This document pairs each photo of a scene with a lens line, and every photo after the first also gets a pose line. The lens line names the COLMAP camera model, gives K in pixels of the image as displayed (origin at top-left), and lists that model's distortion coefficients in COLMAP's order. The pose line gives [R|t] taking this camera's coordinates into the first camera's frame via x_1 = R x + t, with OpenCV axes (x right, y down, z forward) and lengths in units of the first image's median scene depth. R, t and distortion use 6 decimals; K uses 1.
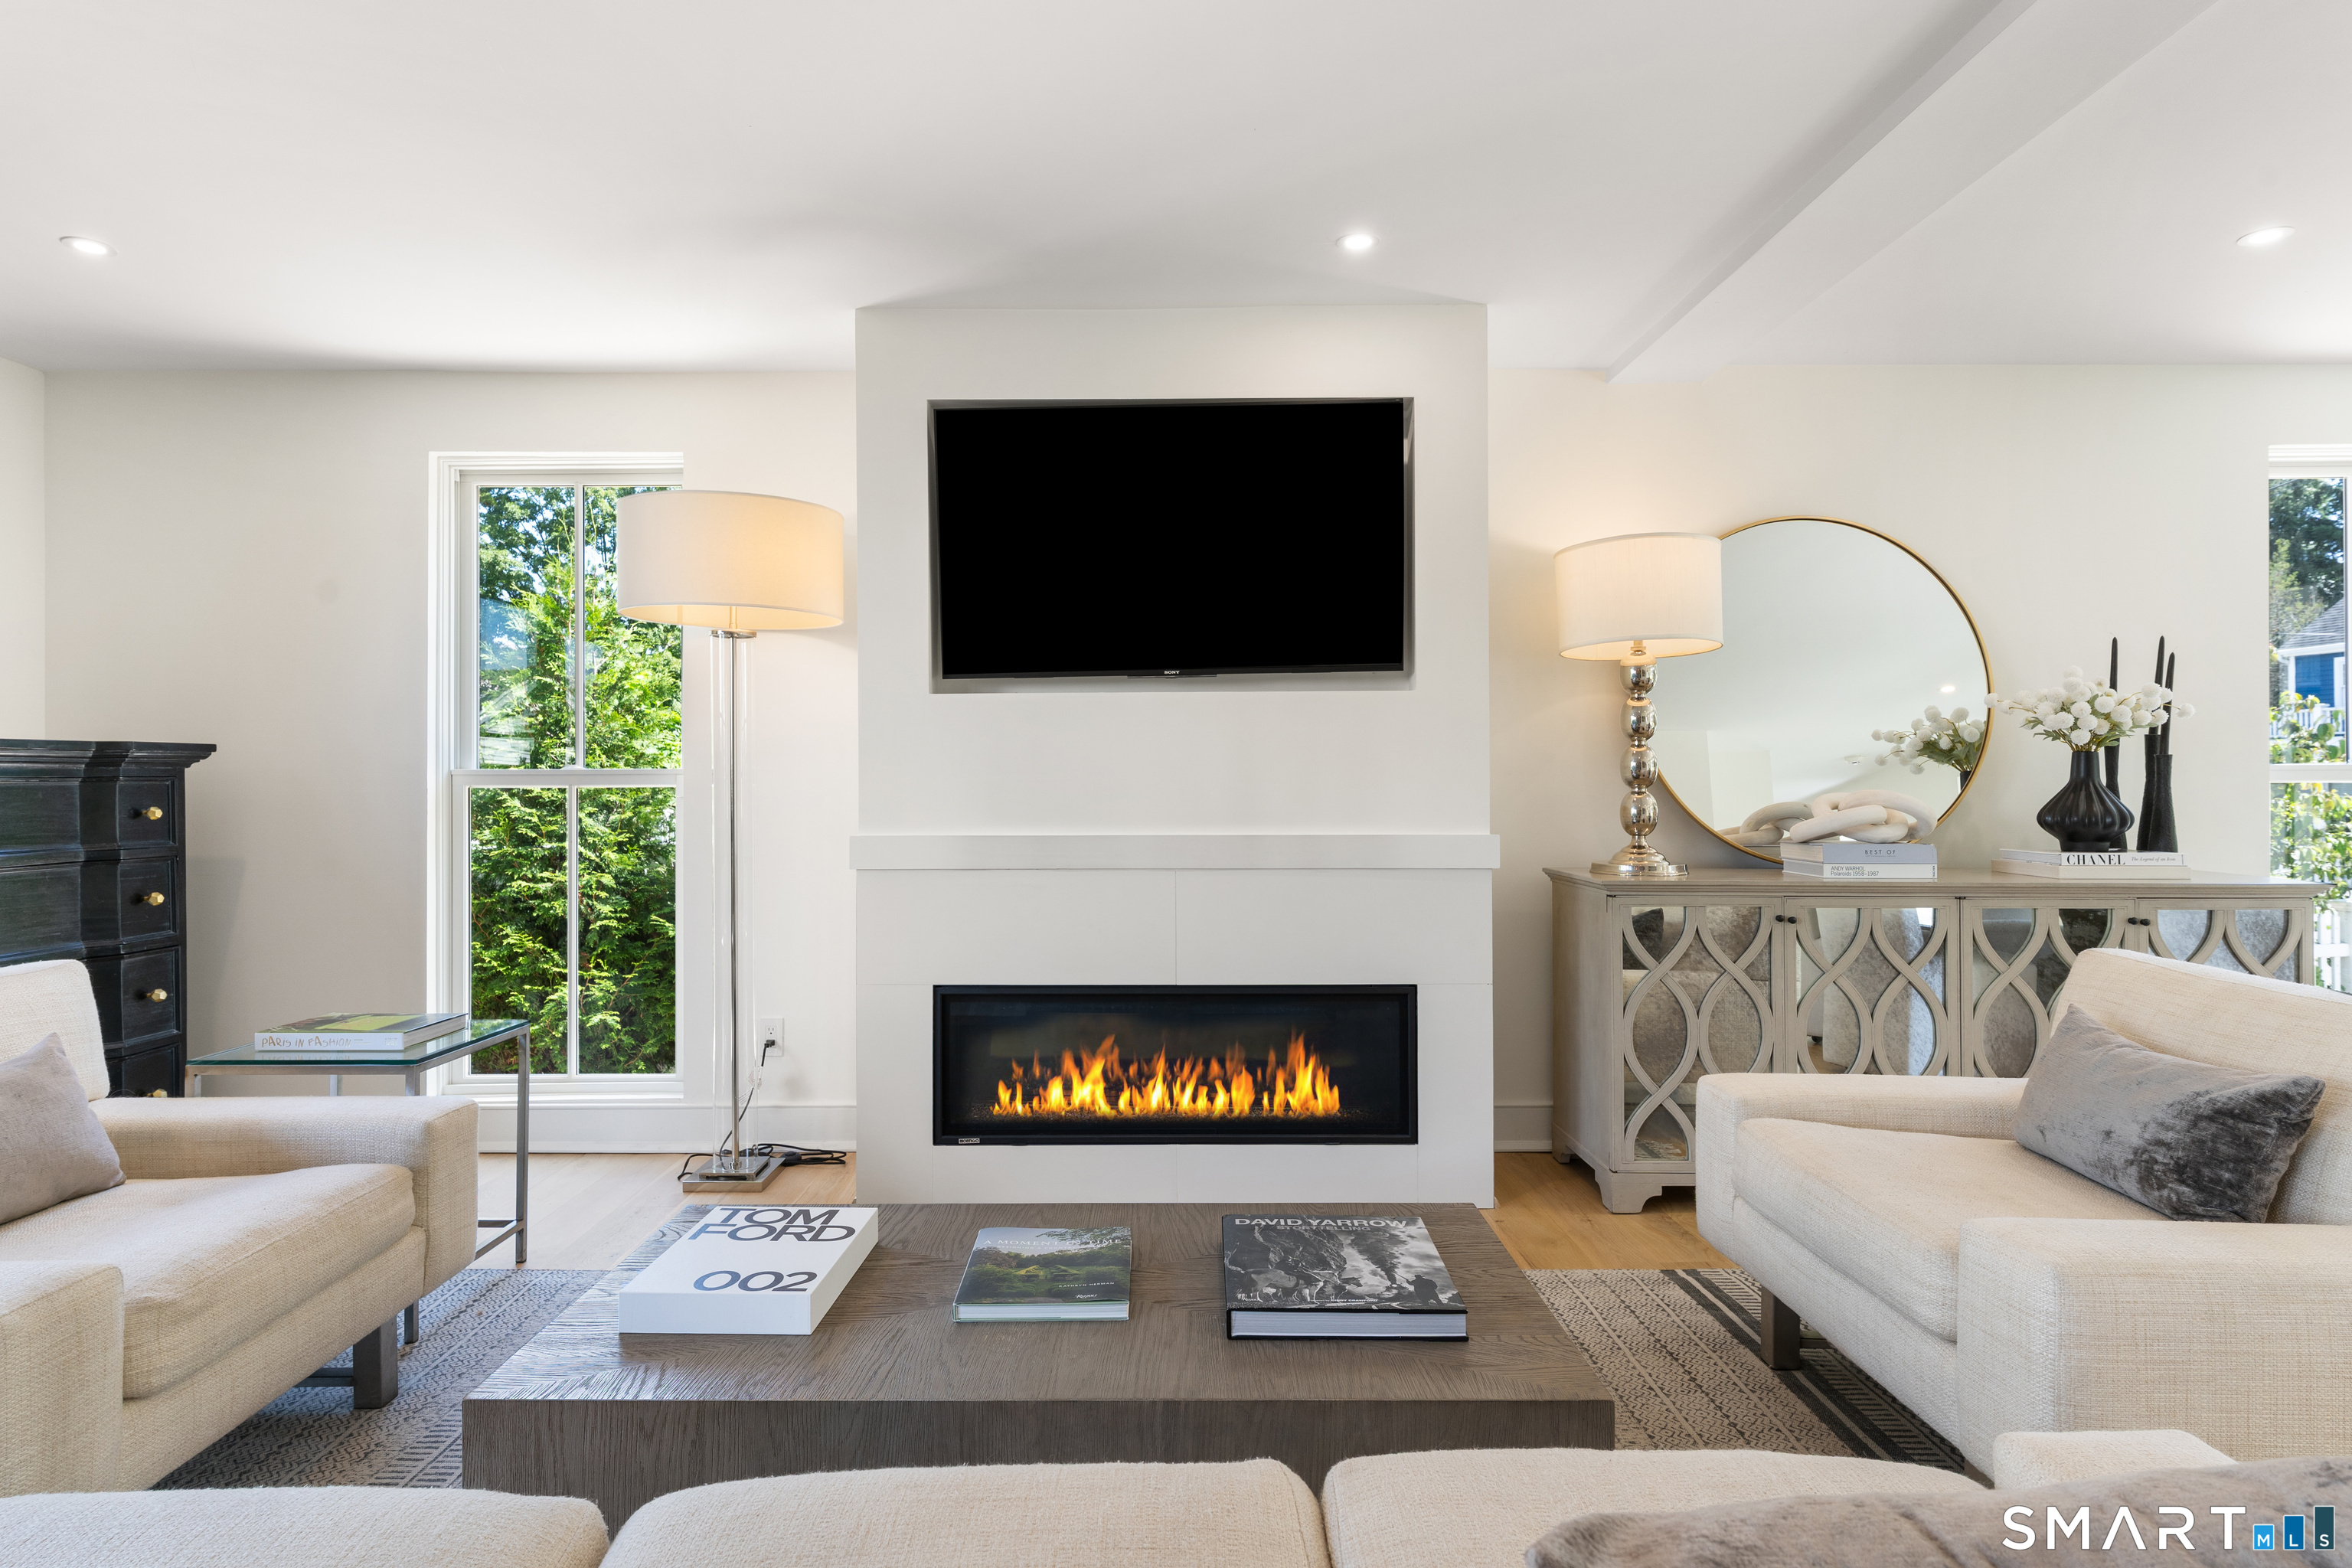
lens RADIAL K [[1243.7, 0, 1141.9], [0, 1243.7, 777.4], [0, 0, 1]] dist [0.004158, -0.000533]
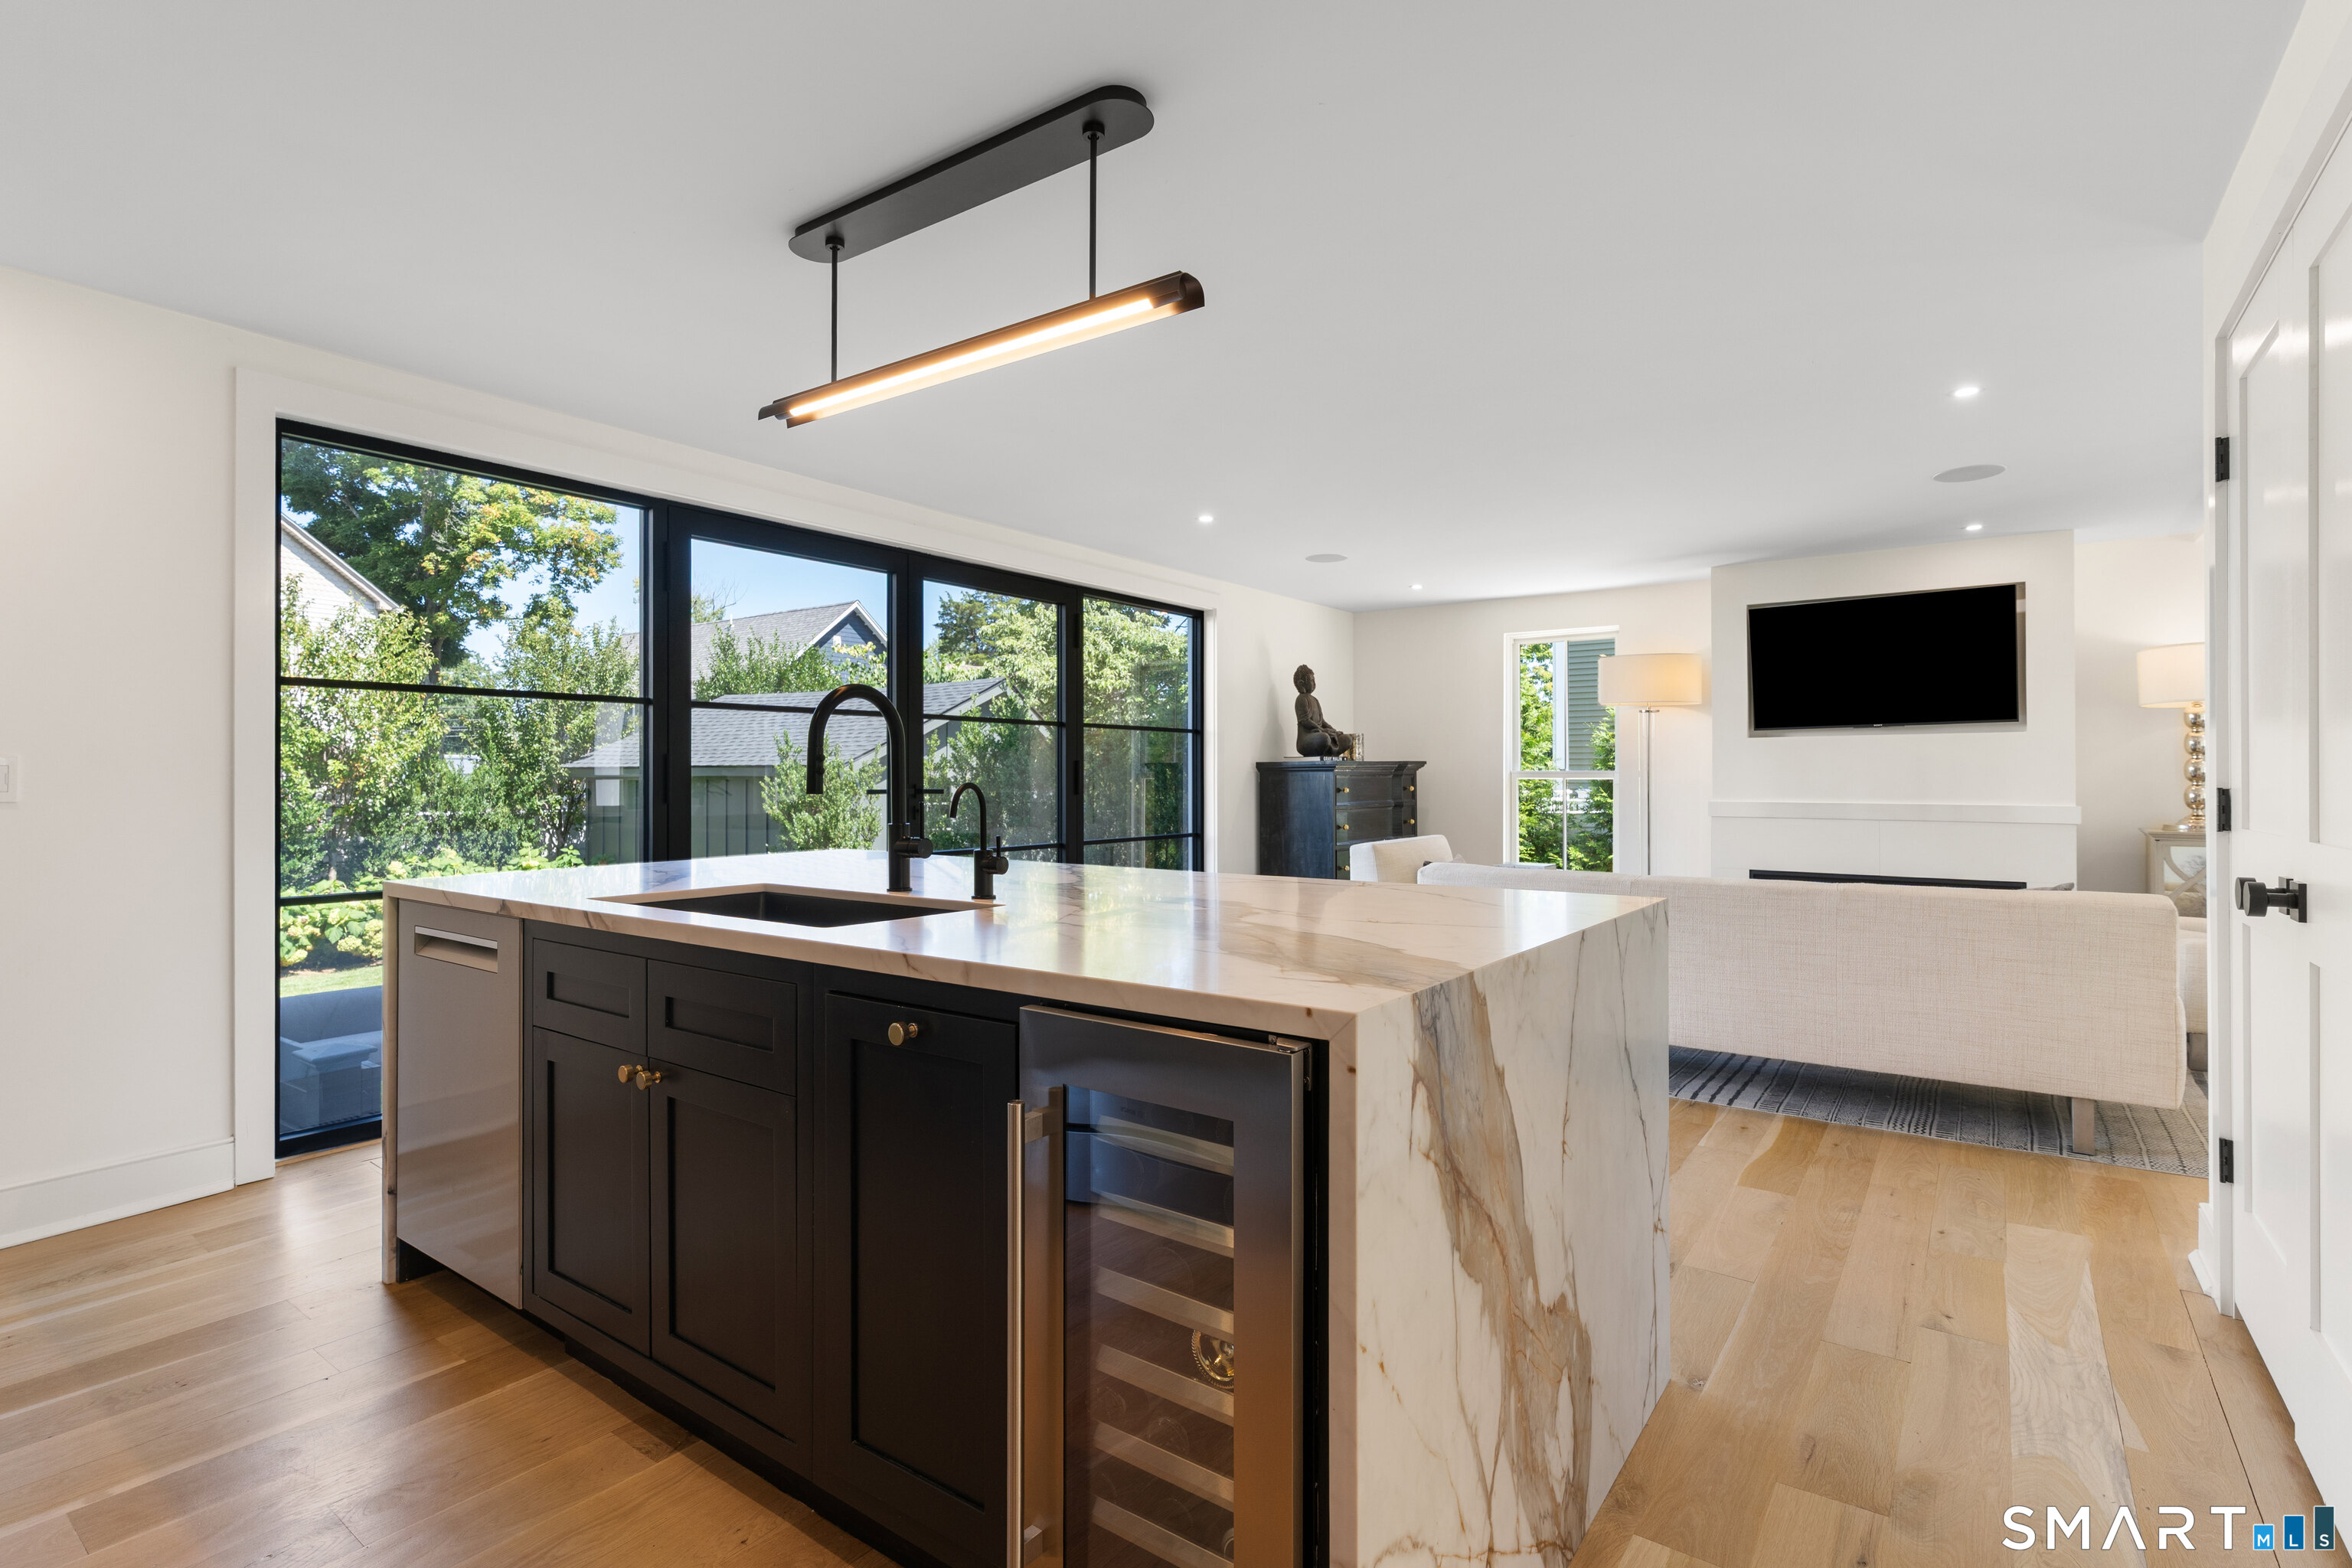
lens RADIAL K [[1128.6, 0, 1167.1], [0, 1128.6, 764.2], [0, 0, 1]] dist [0.005011, -0.001021]
pose [[0.816376, -0.003519, -0.577509, 0.141104], [0.003687, 0.999993, -0.000880, -0.021548], [0.577508, -0.001411, 0.816384, -1.196445]]
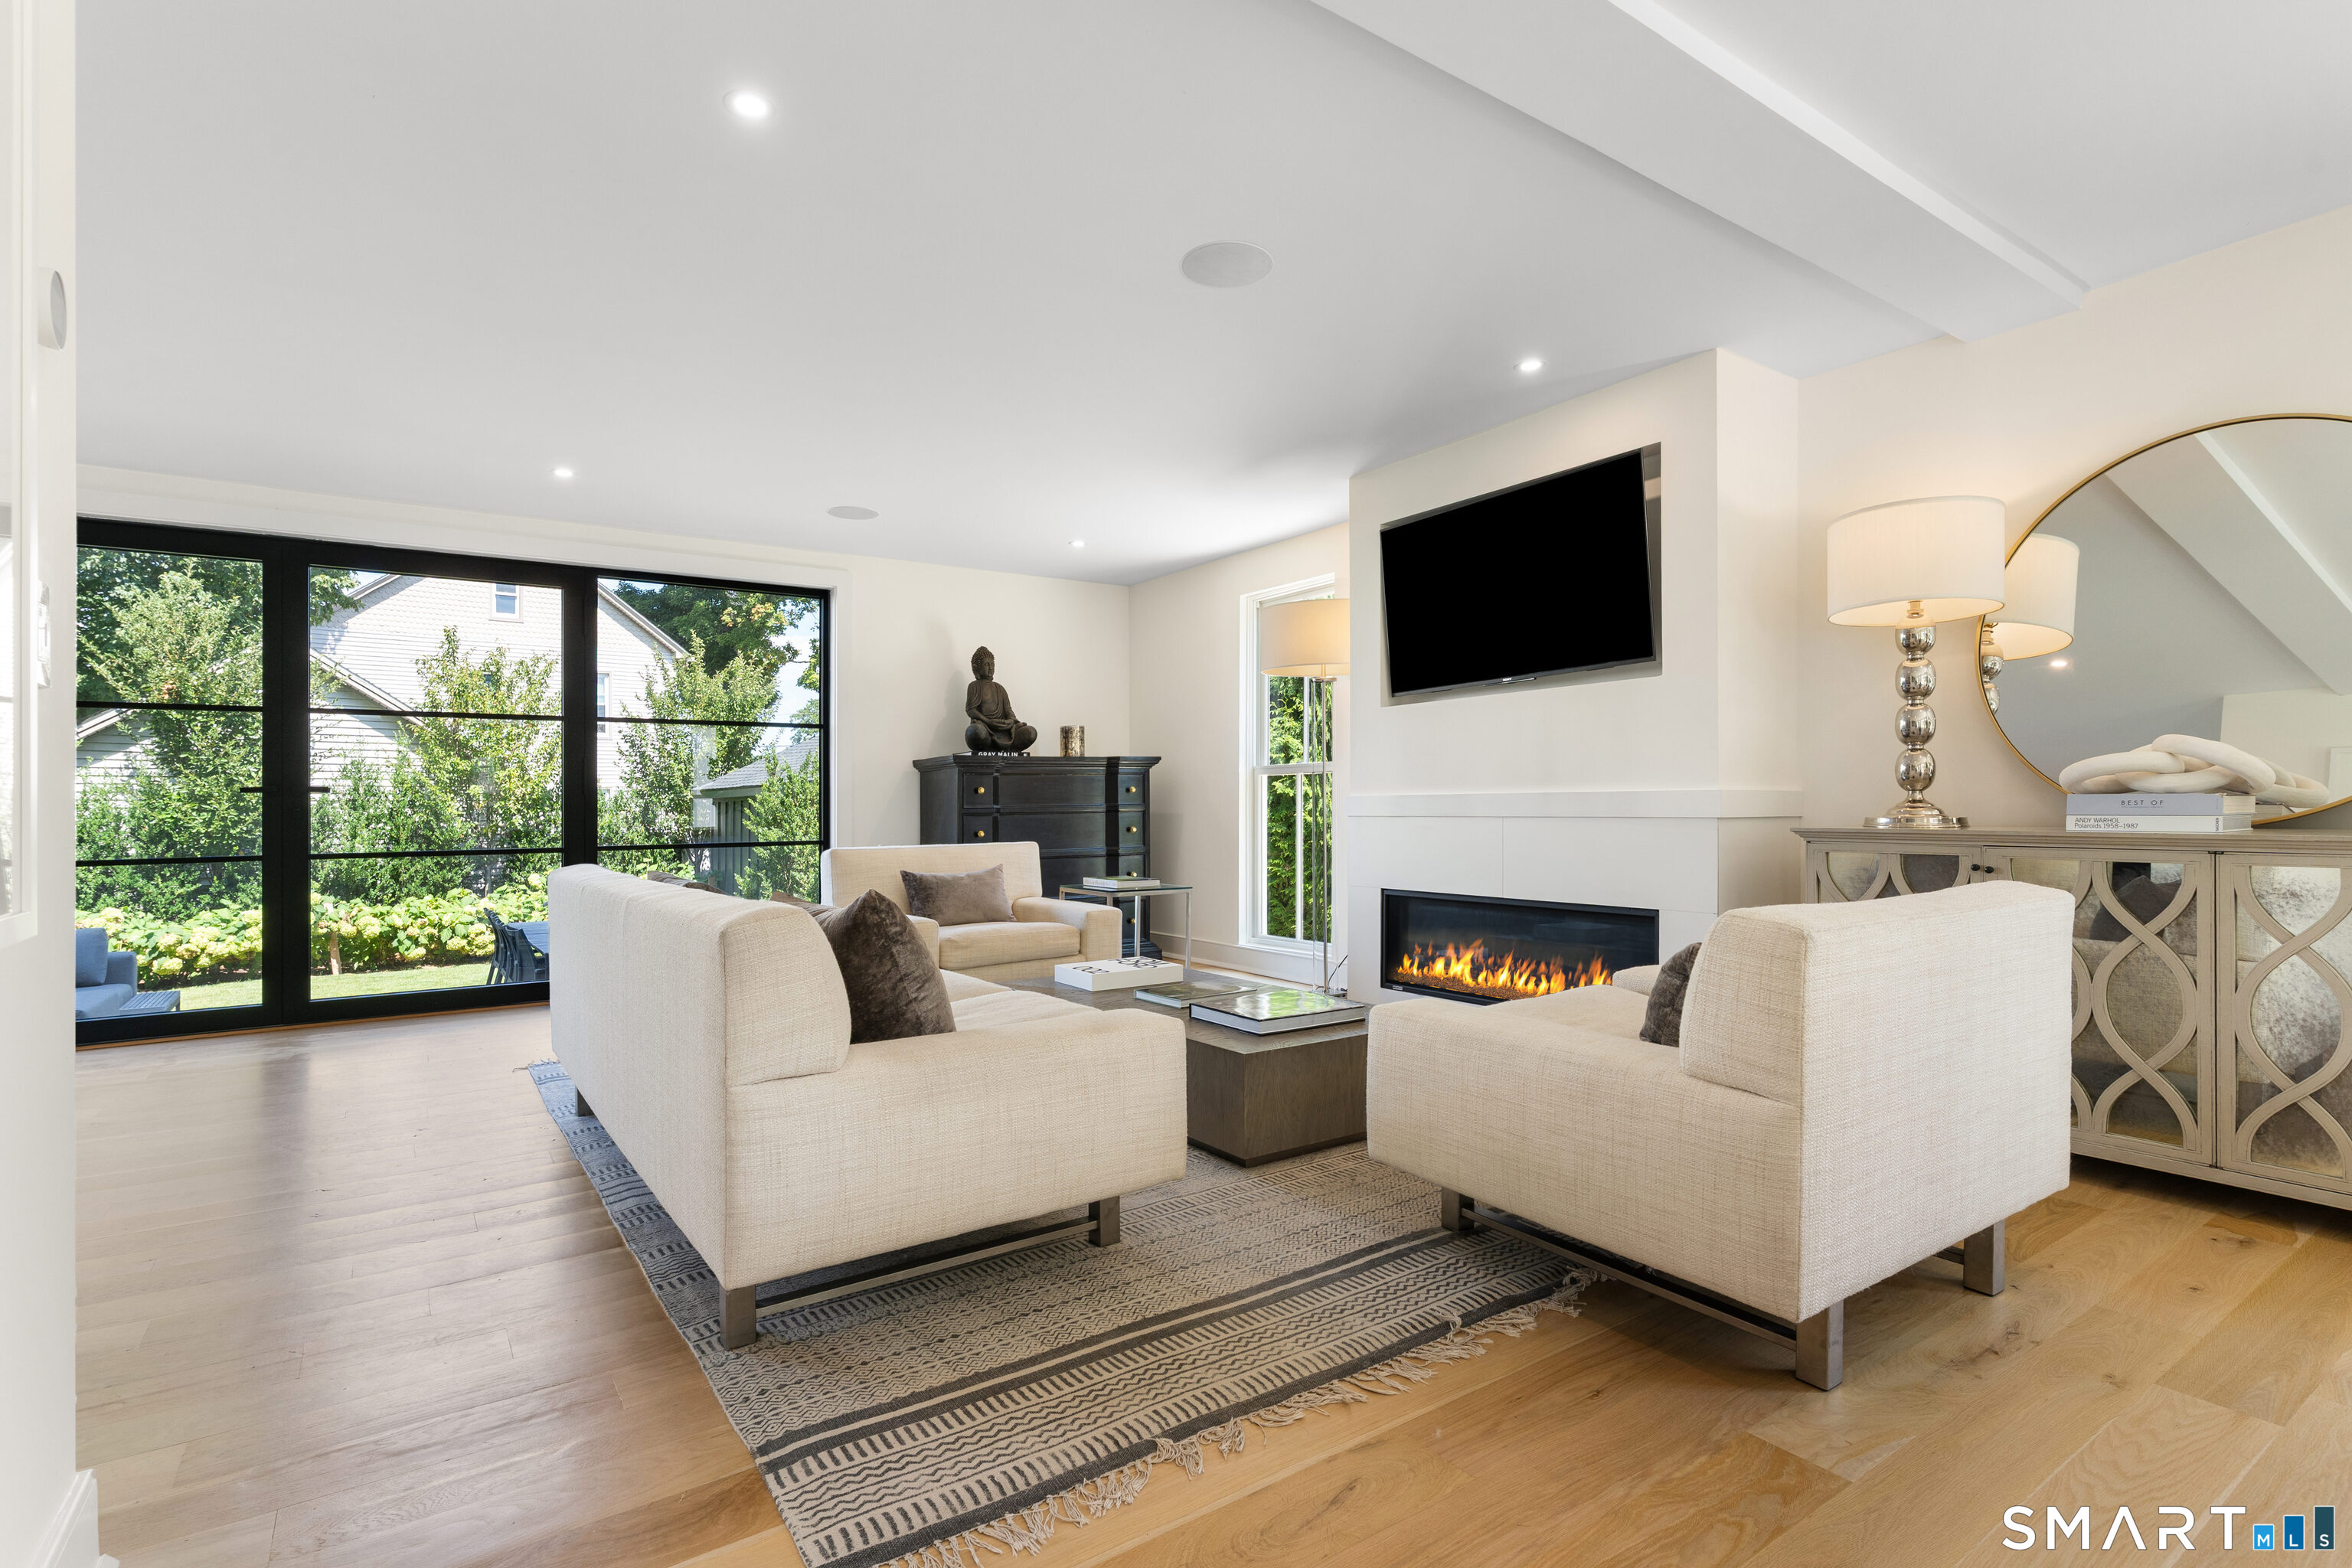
lens RADIAL K [[1128.6, 0, 1206.1], [0, 1128.6, 793.7], [0, 0, 1]] dist [0.005011, -0.001021]
pose [[0.590969, -0.012236, -0.806602, 0.854600], [0.017667, 0.999841, -0.002223, 0.043018], [0.806501, -0.012937, 0.591091, -0.051589]]
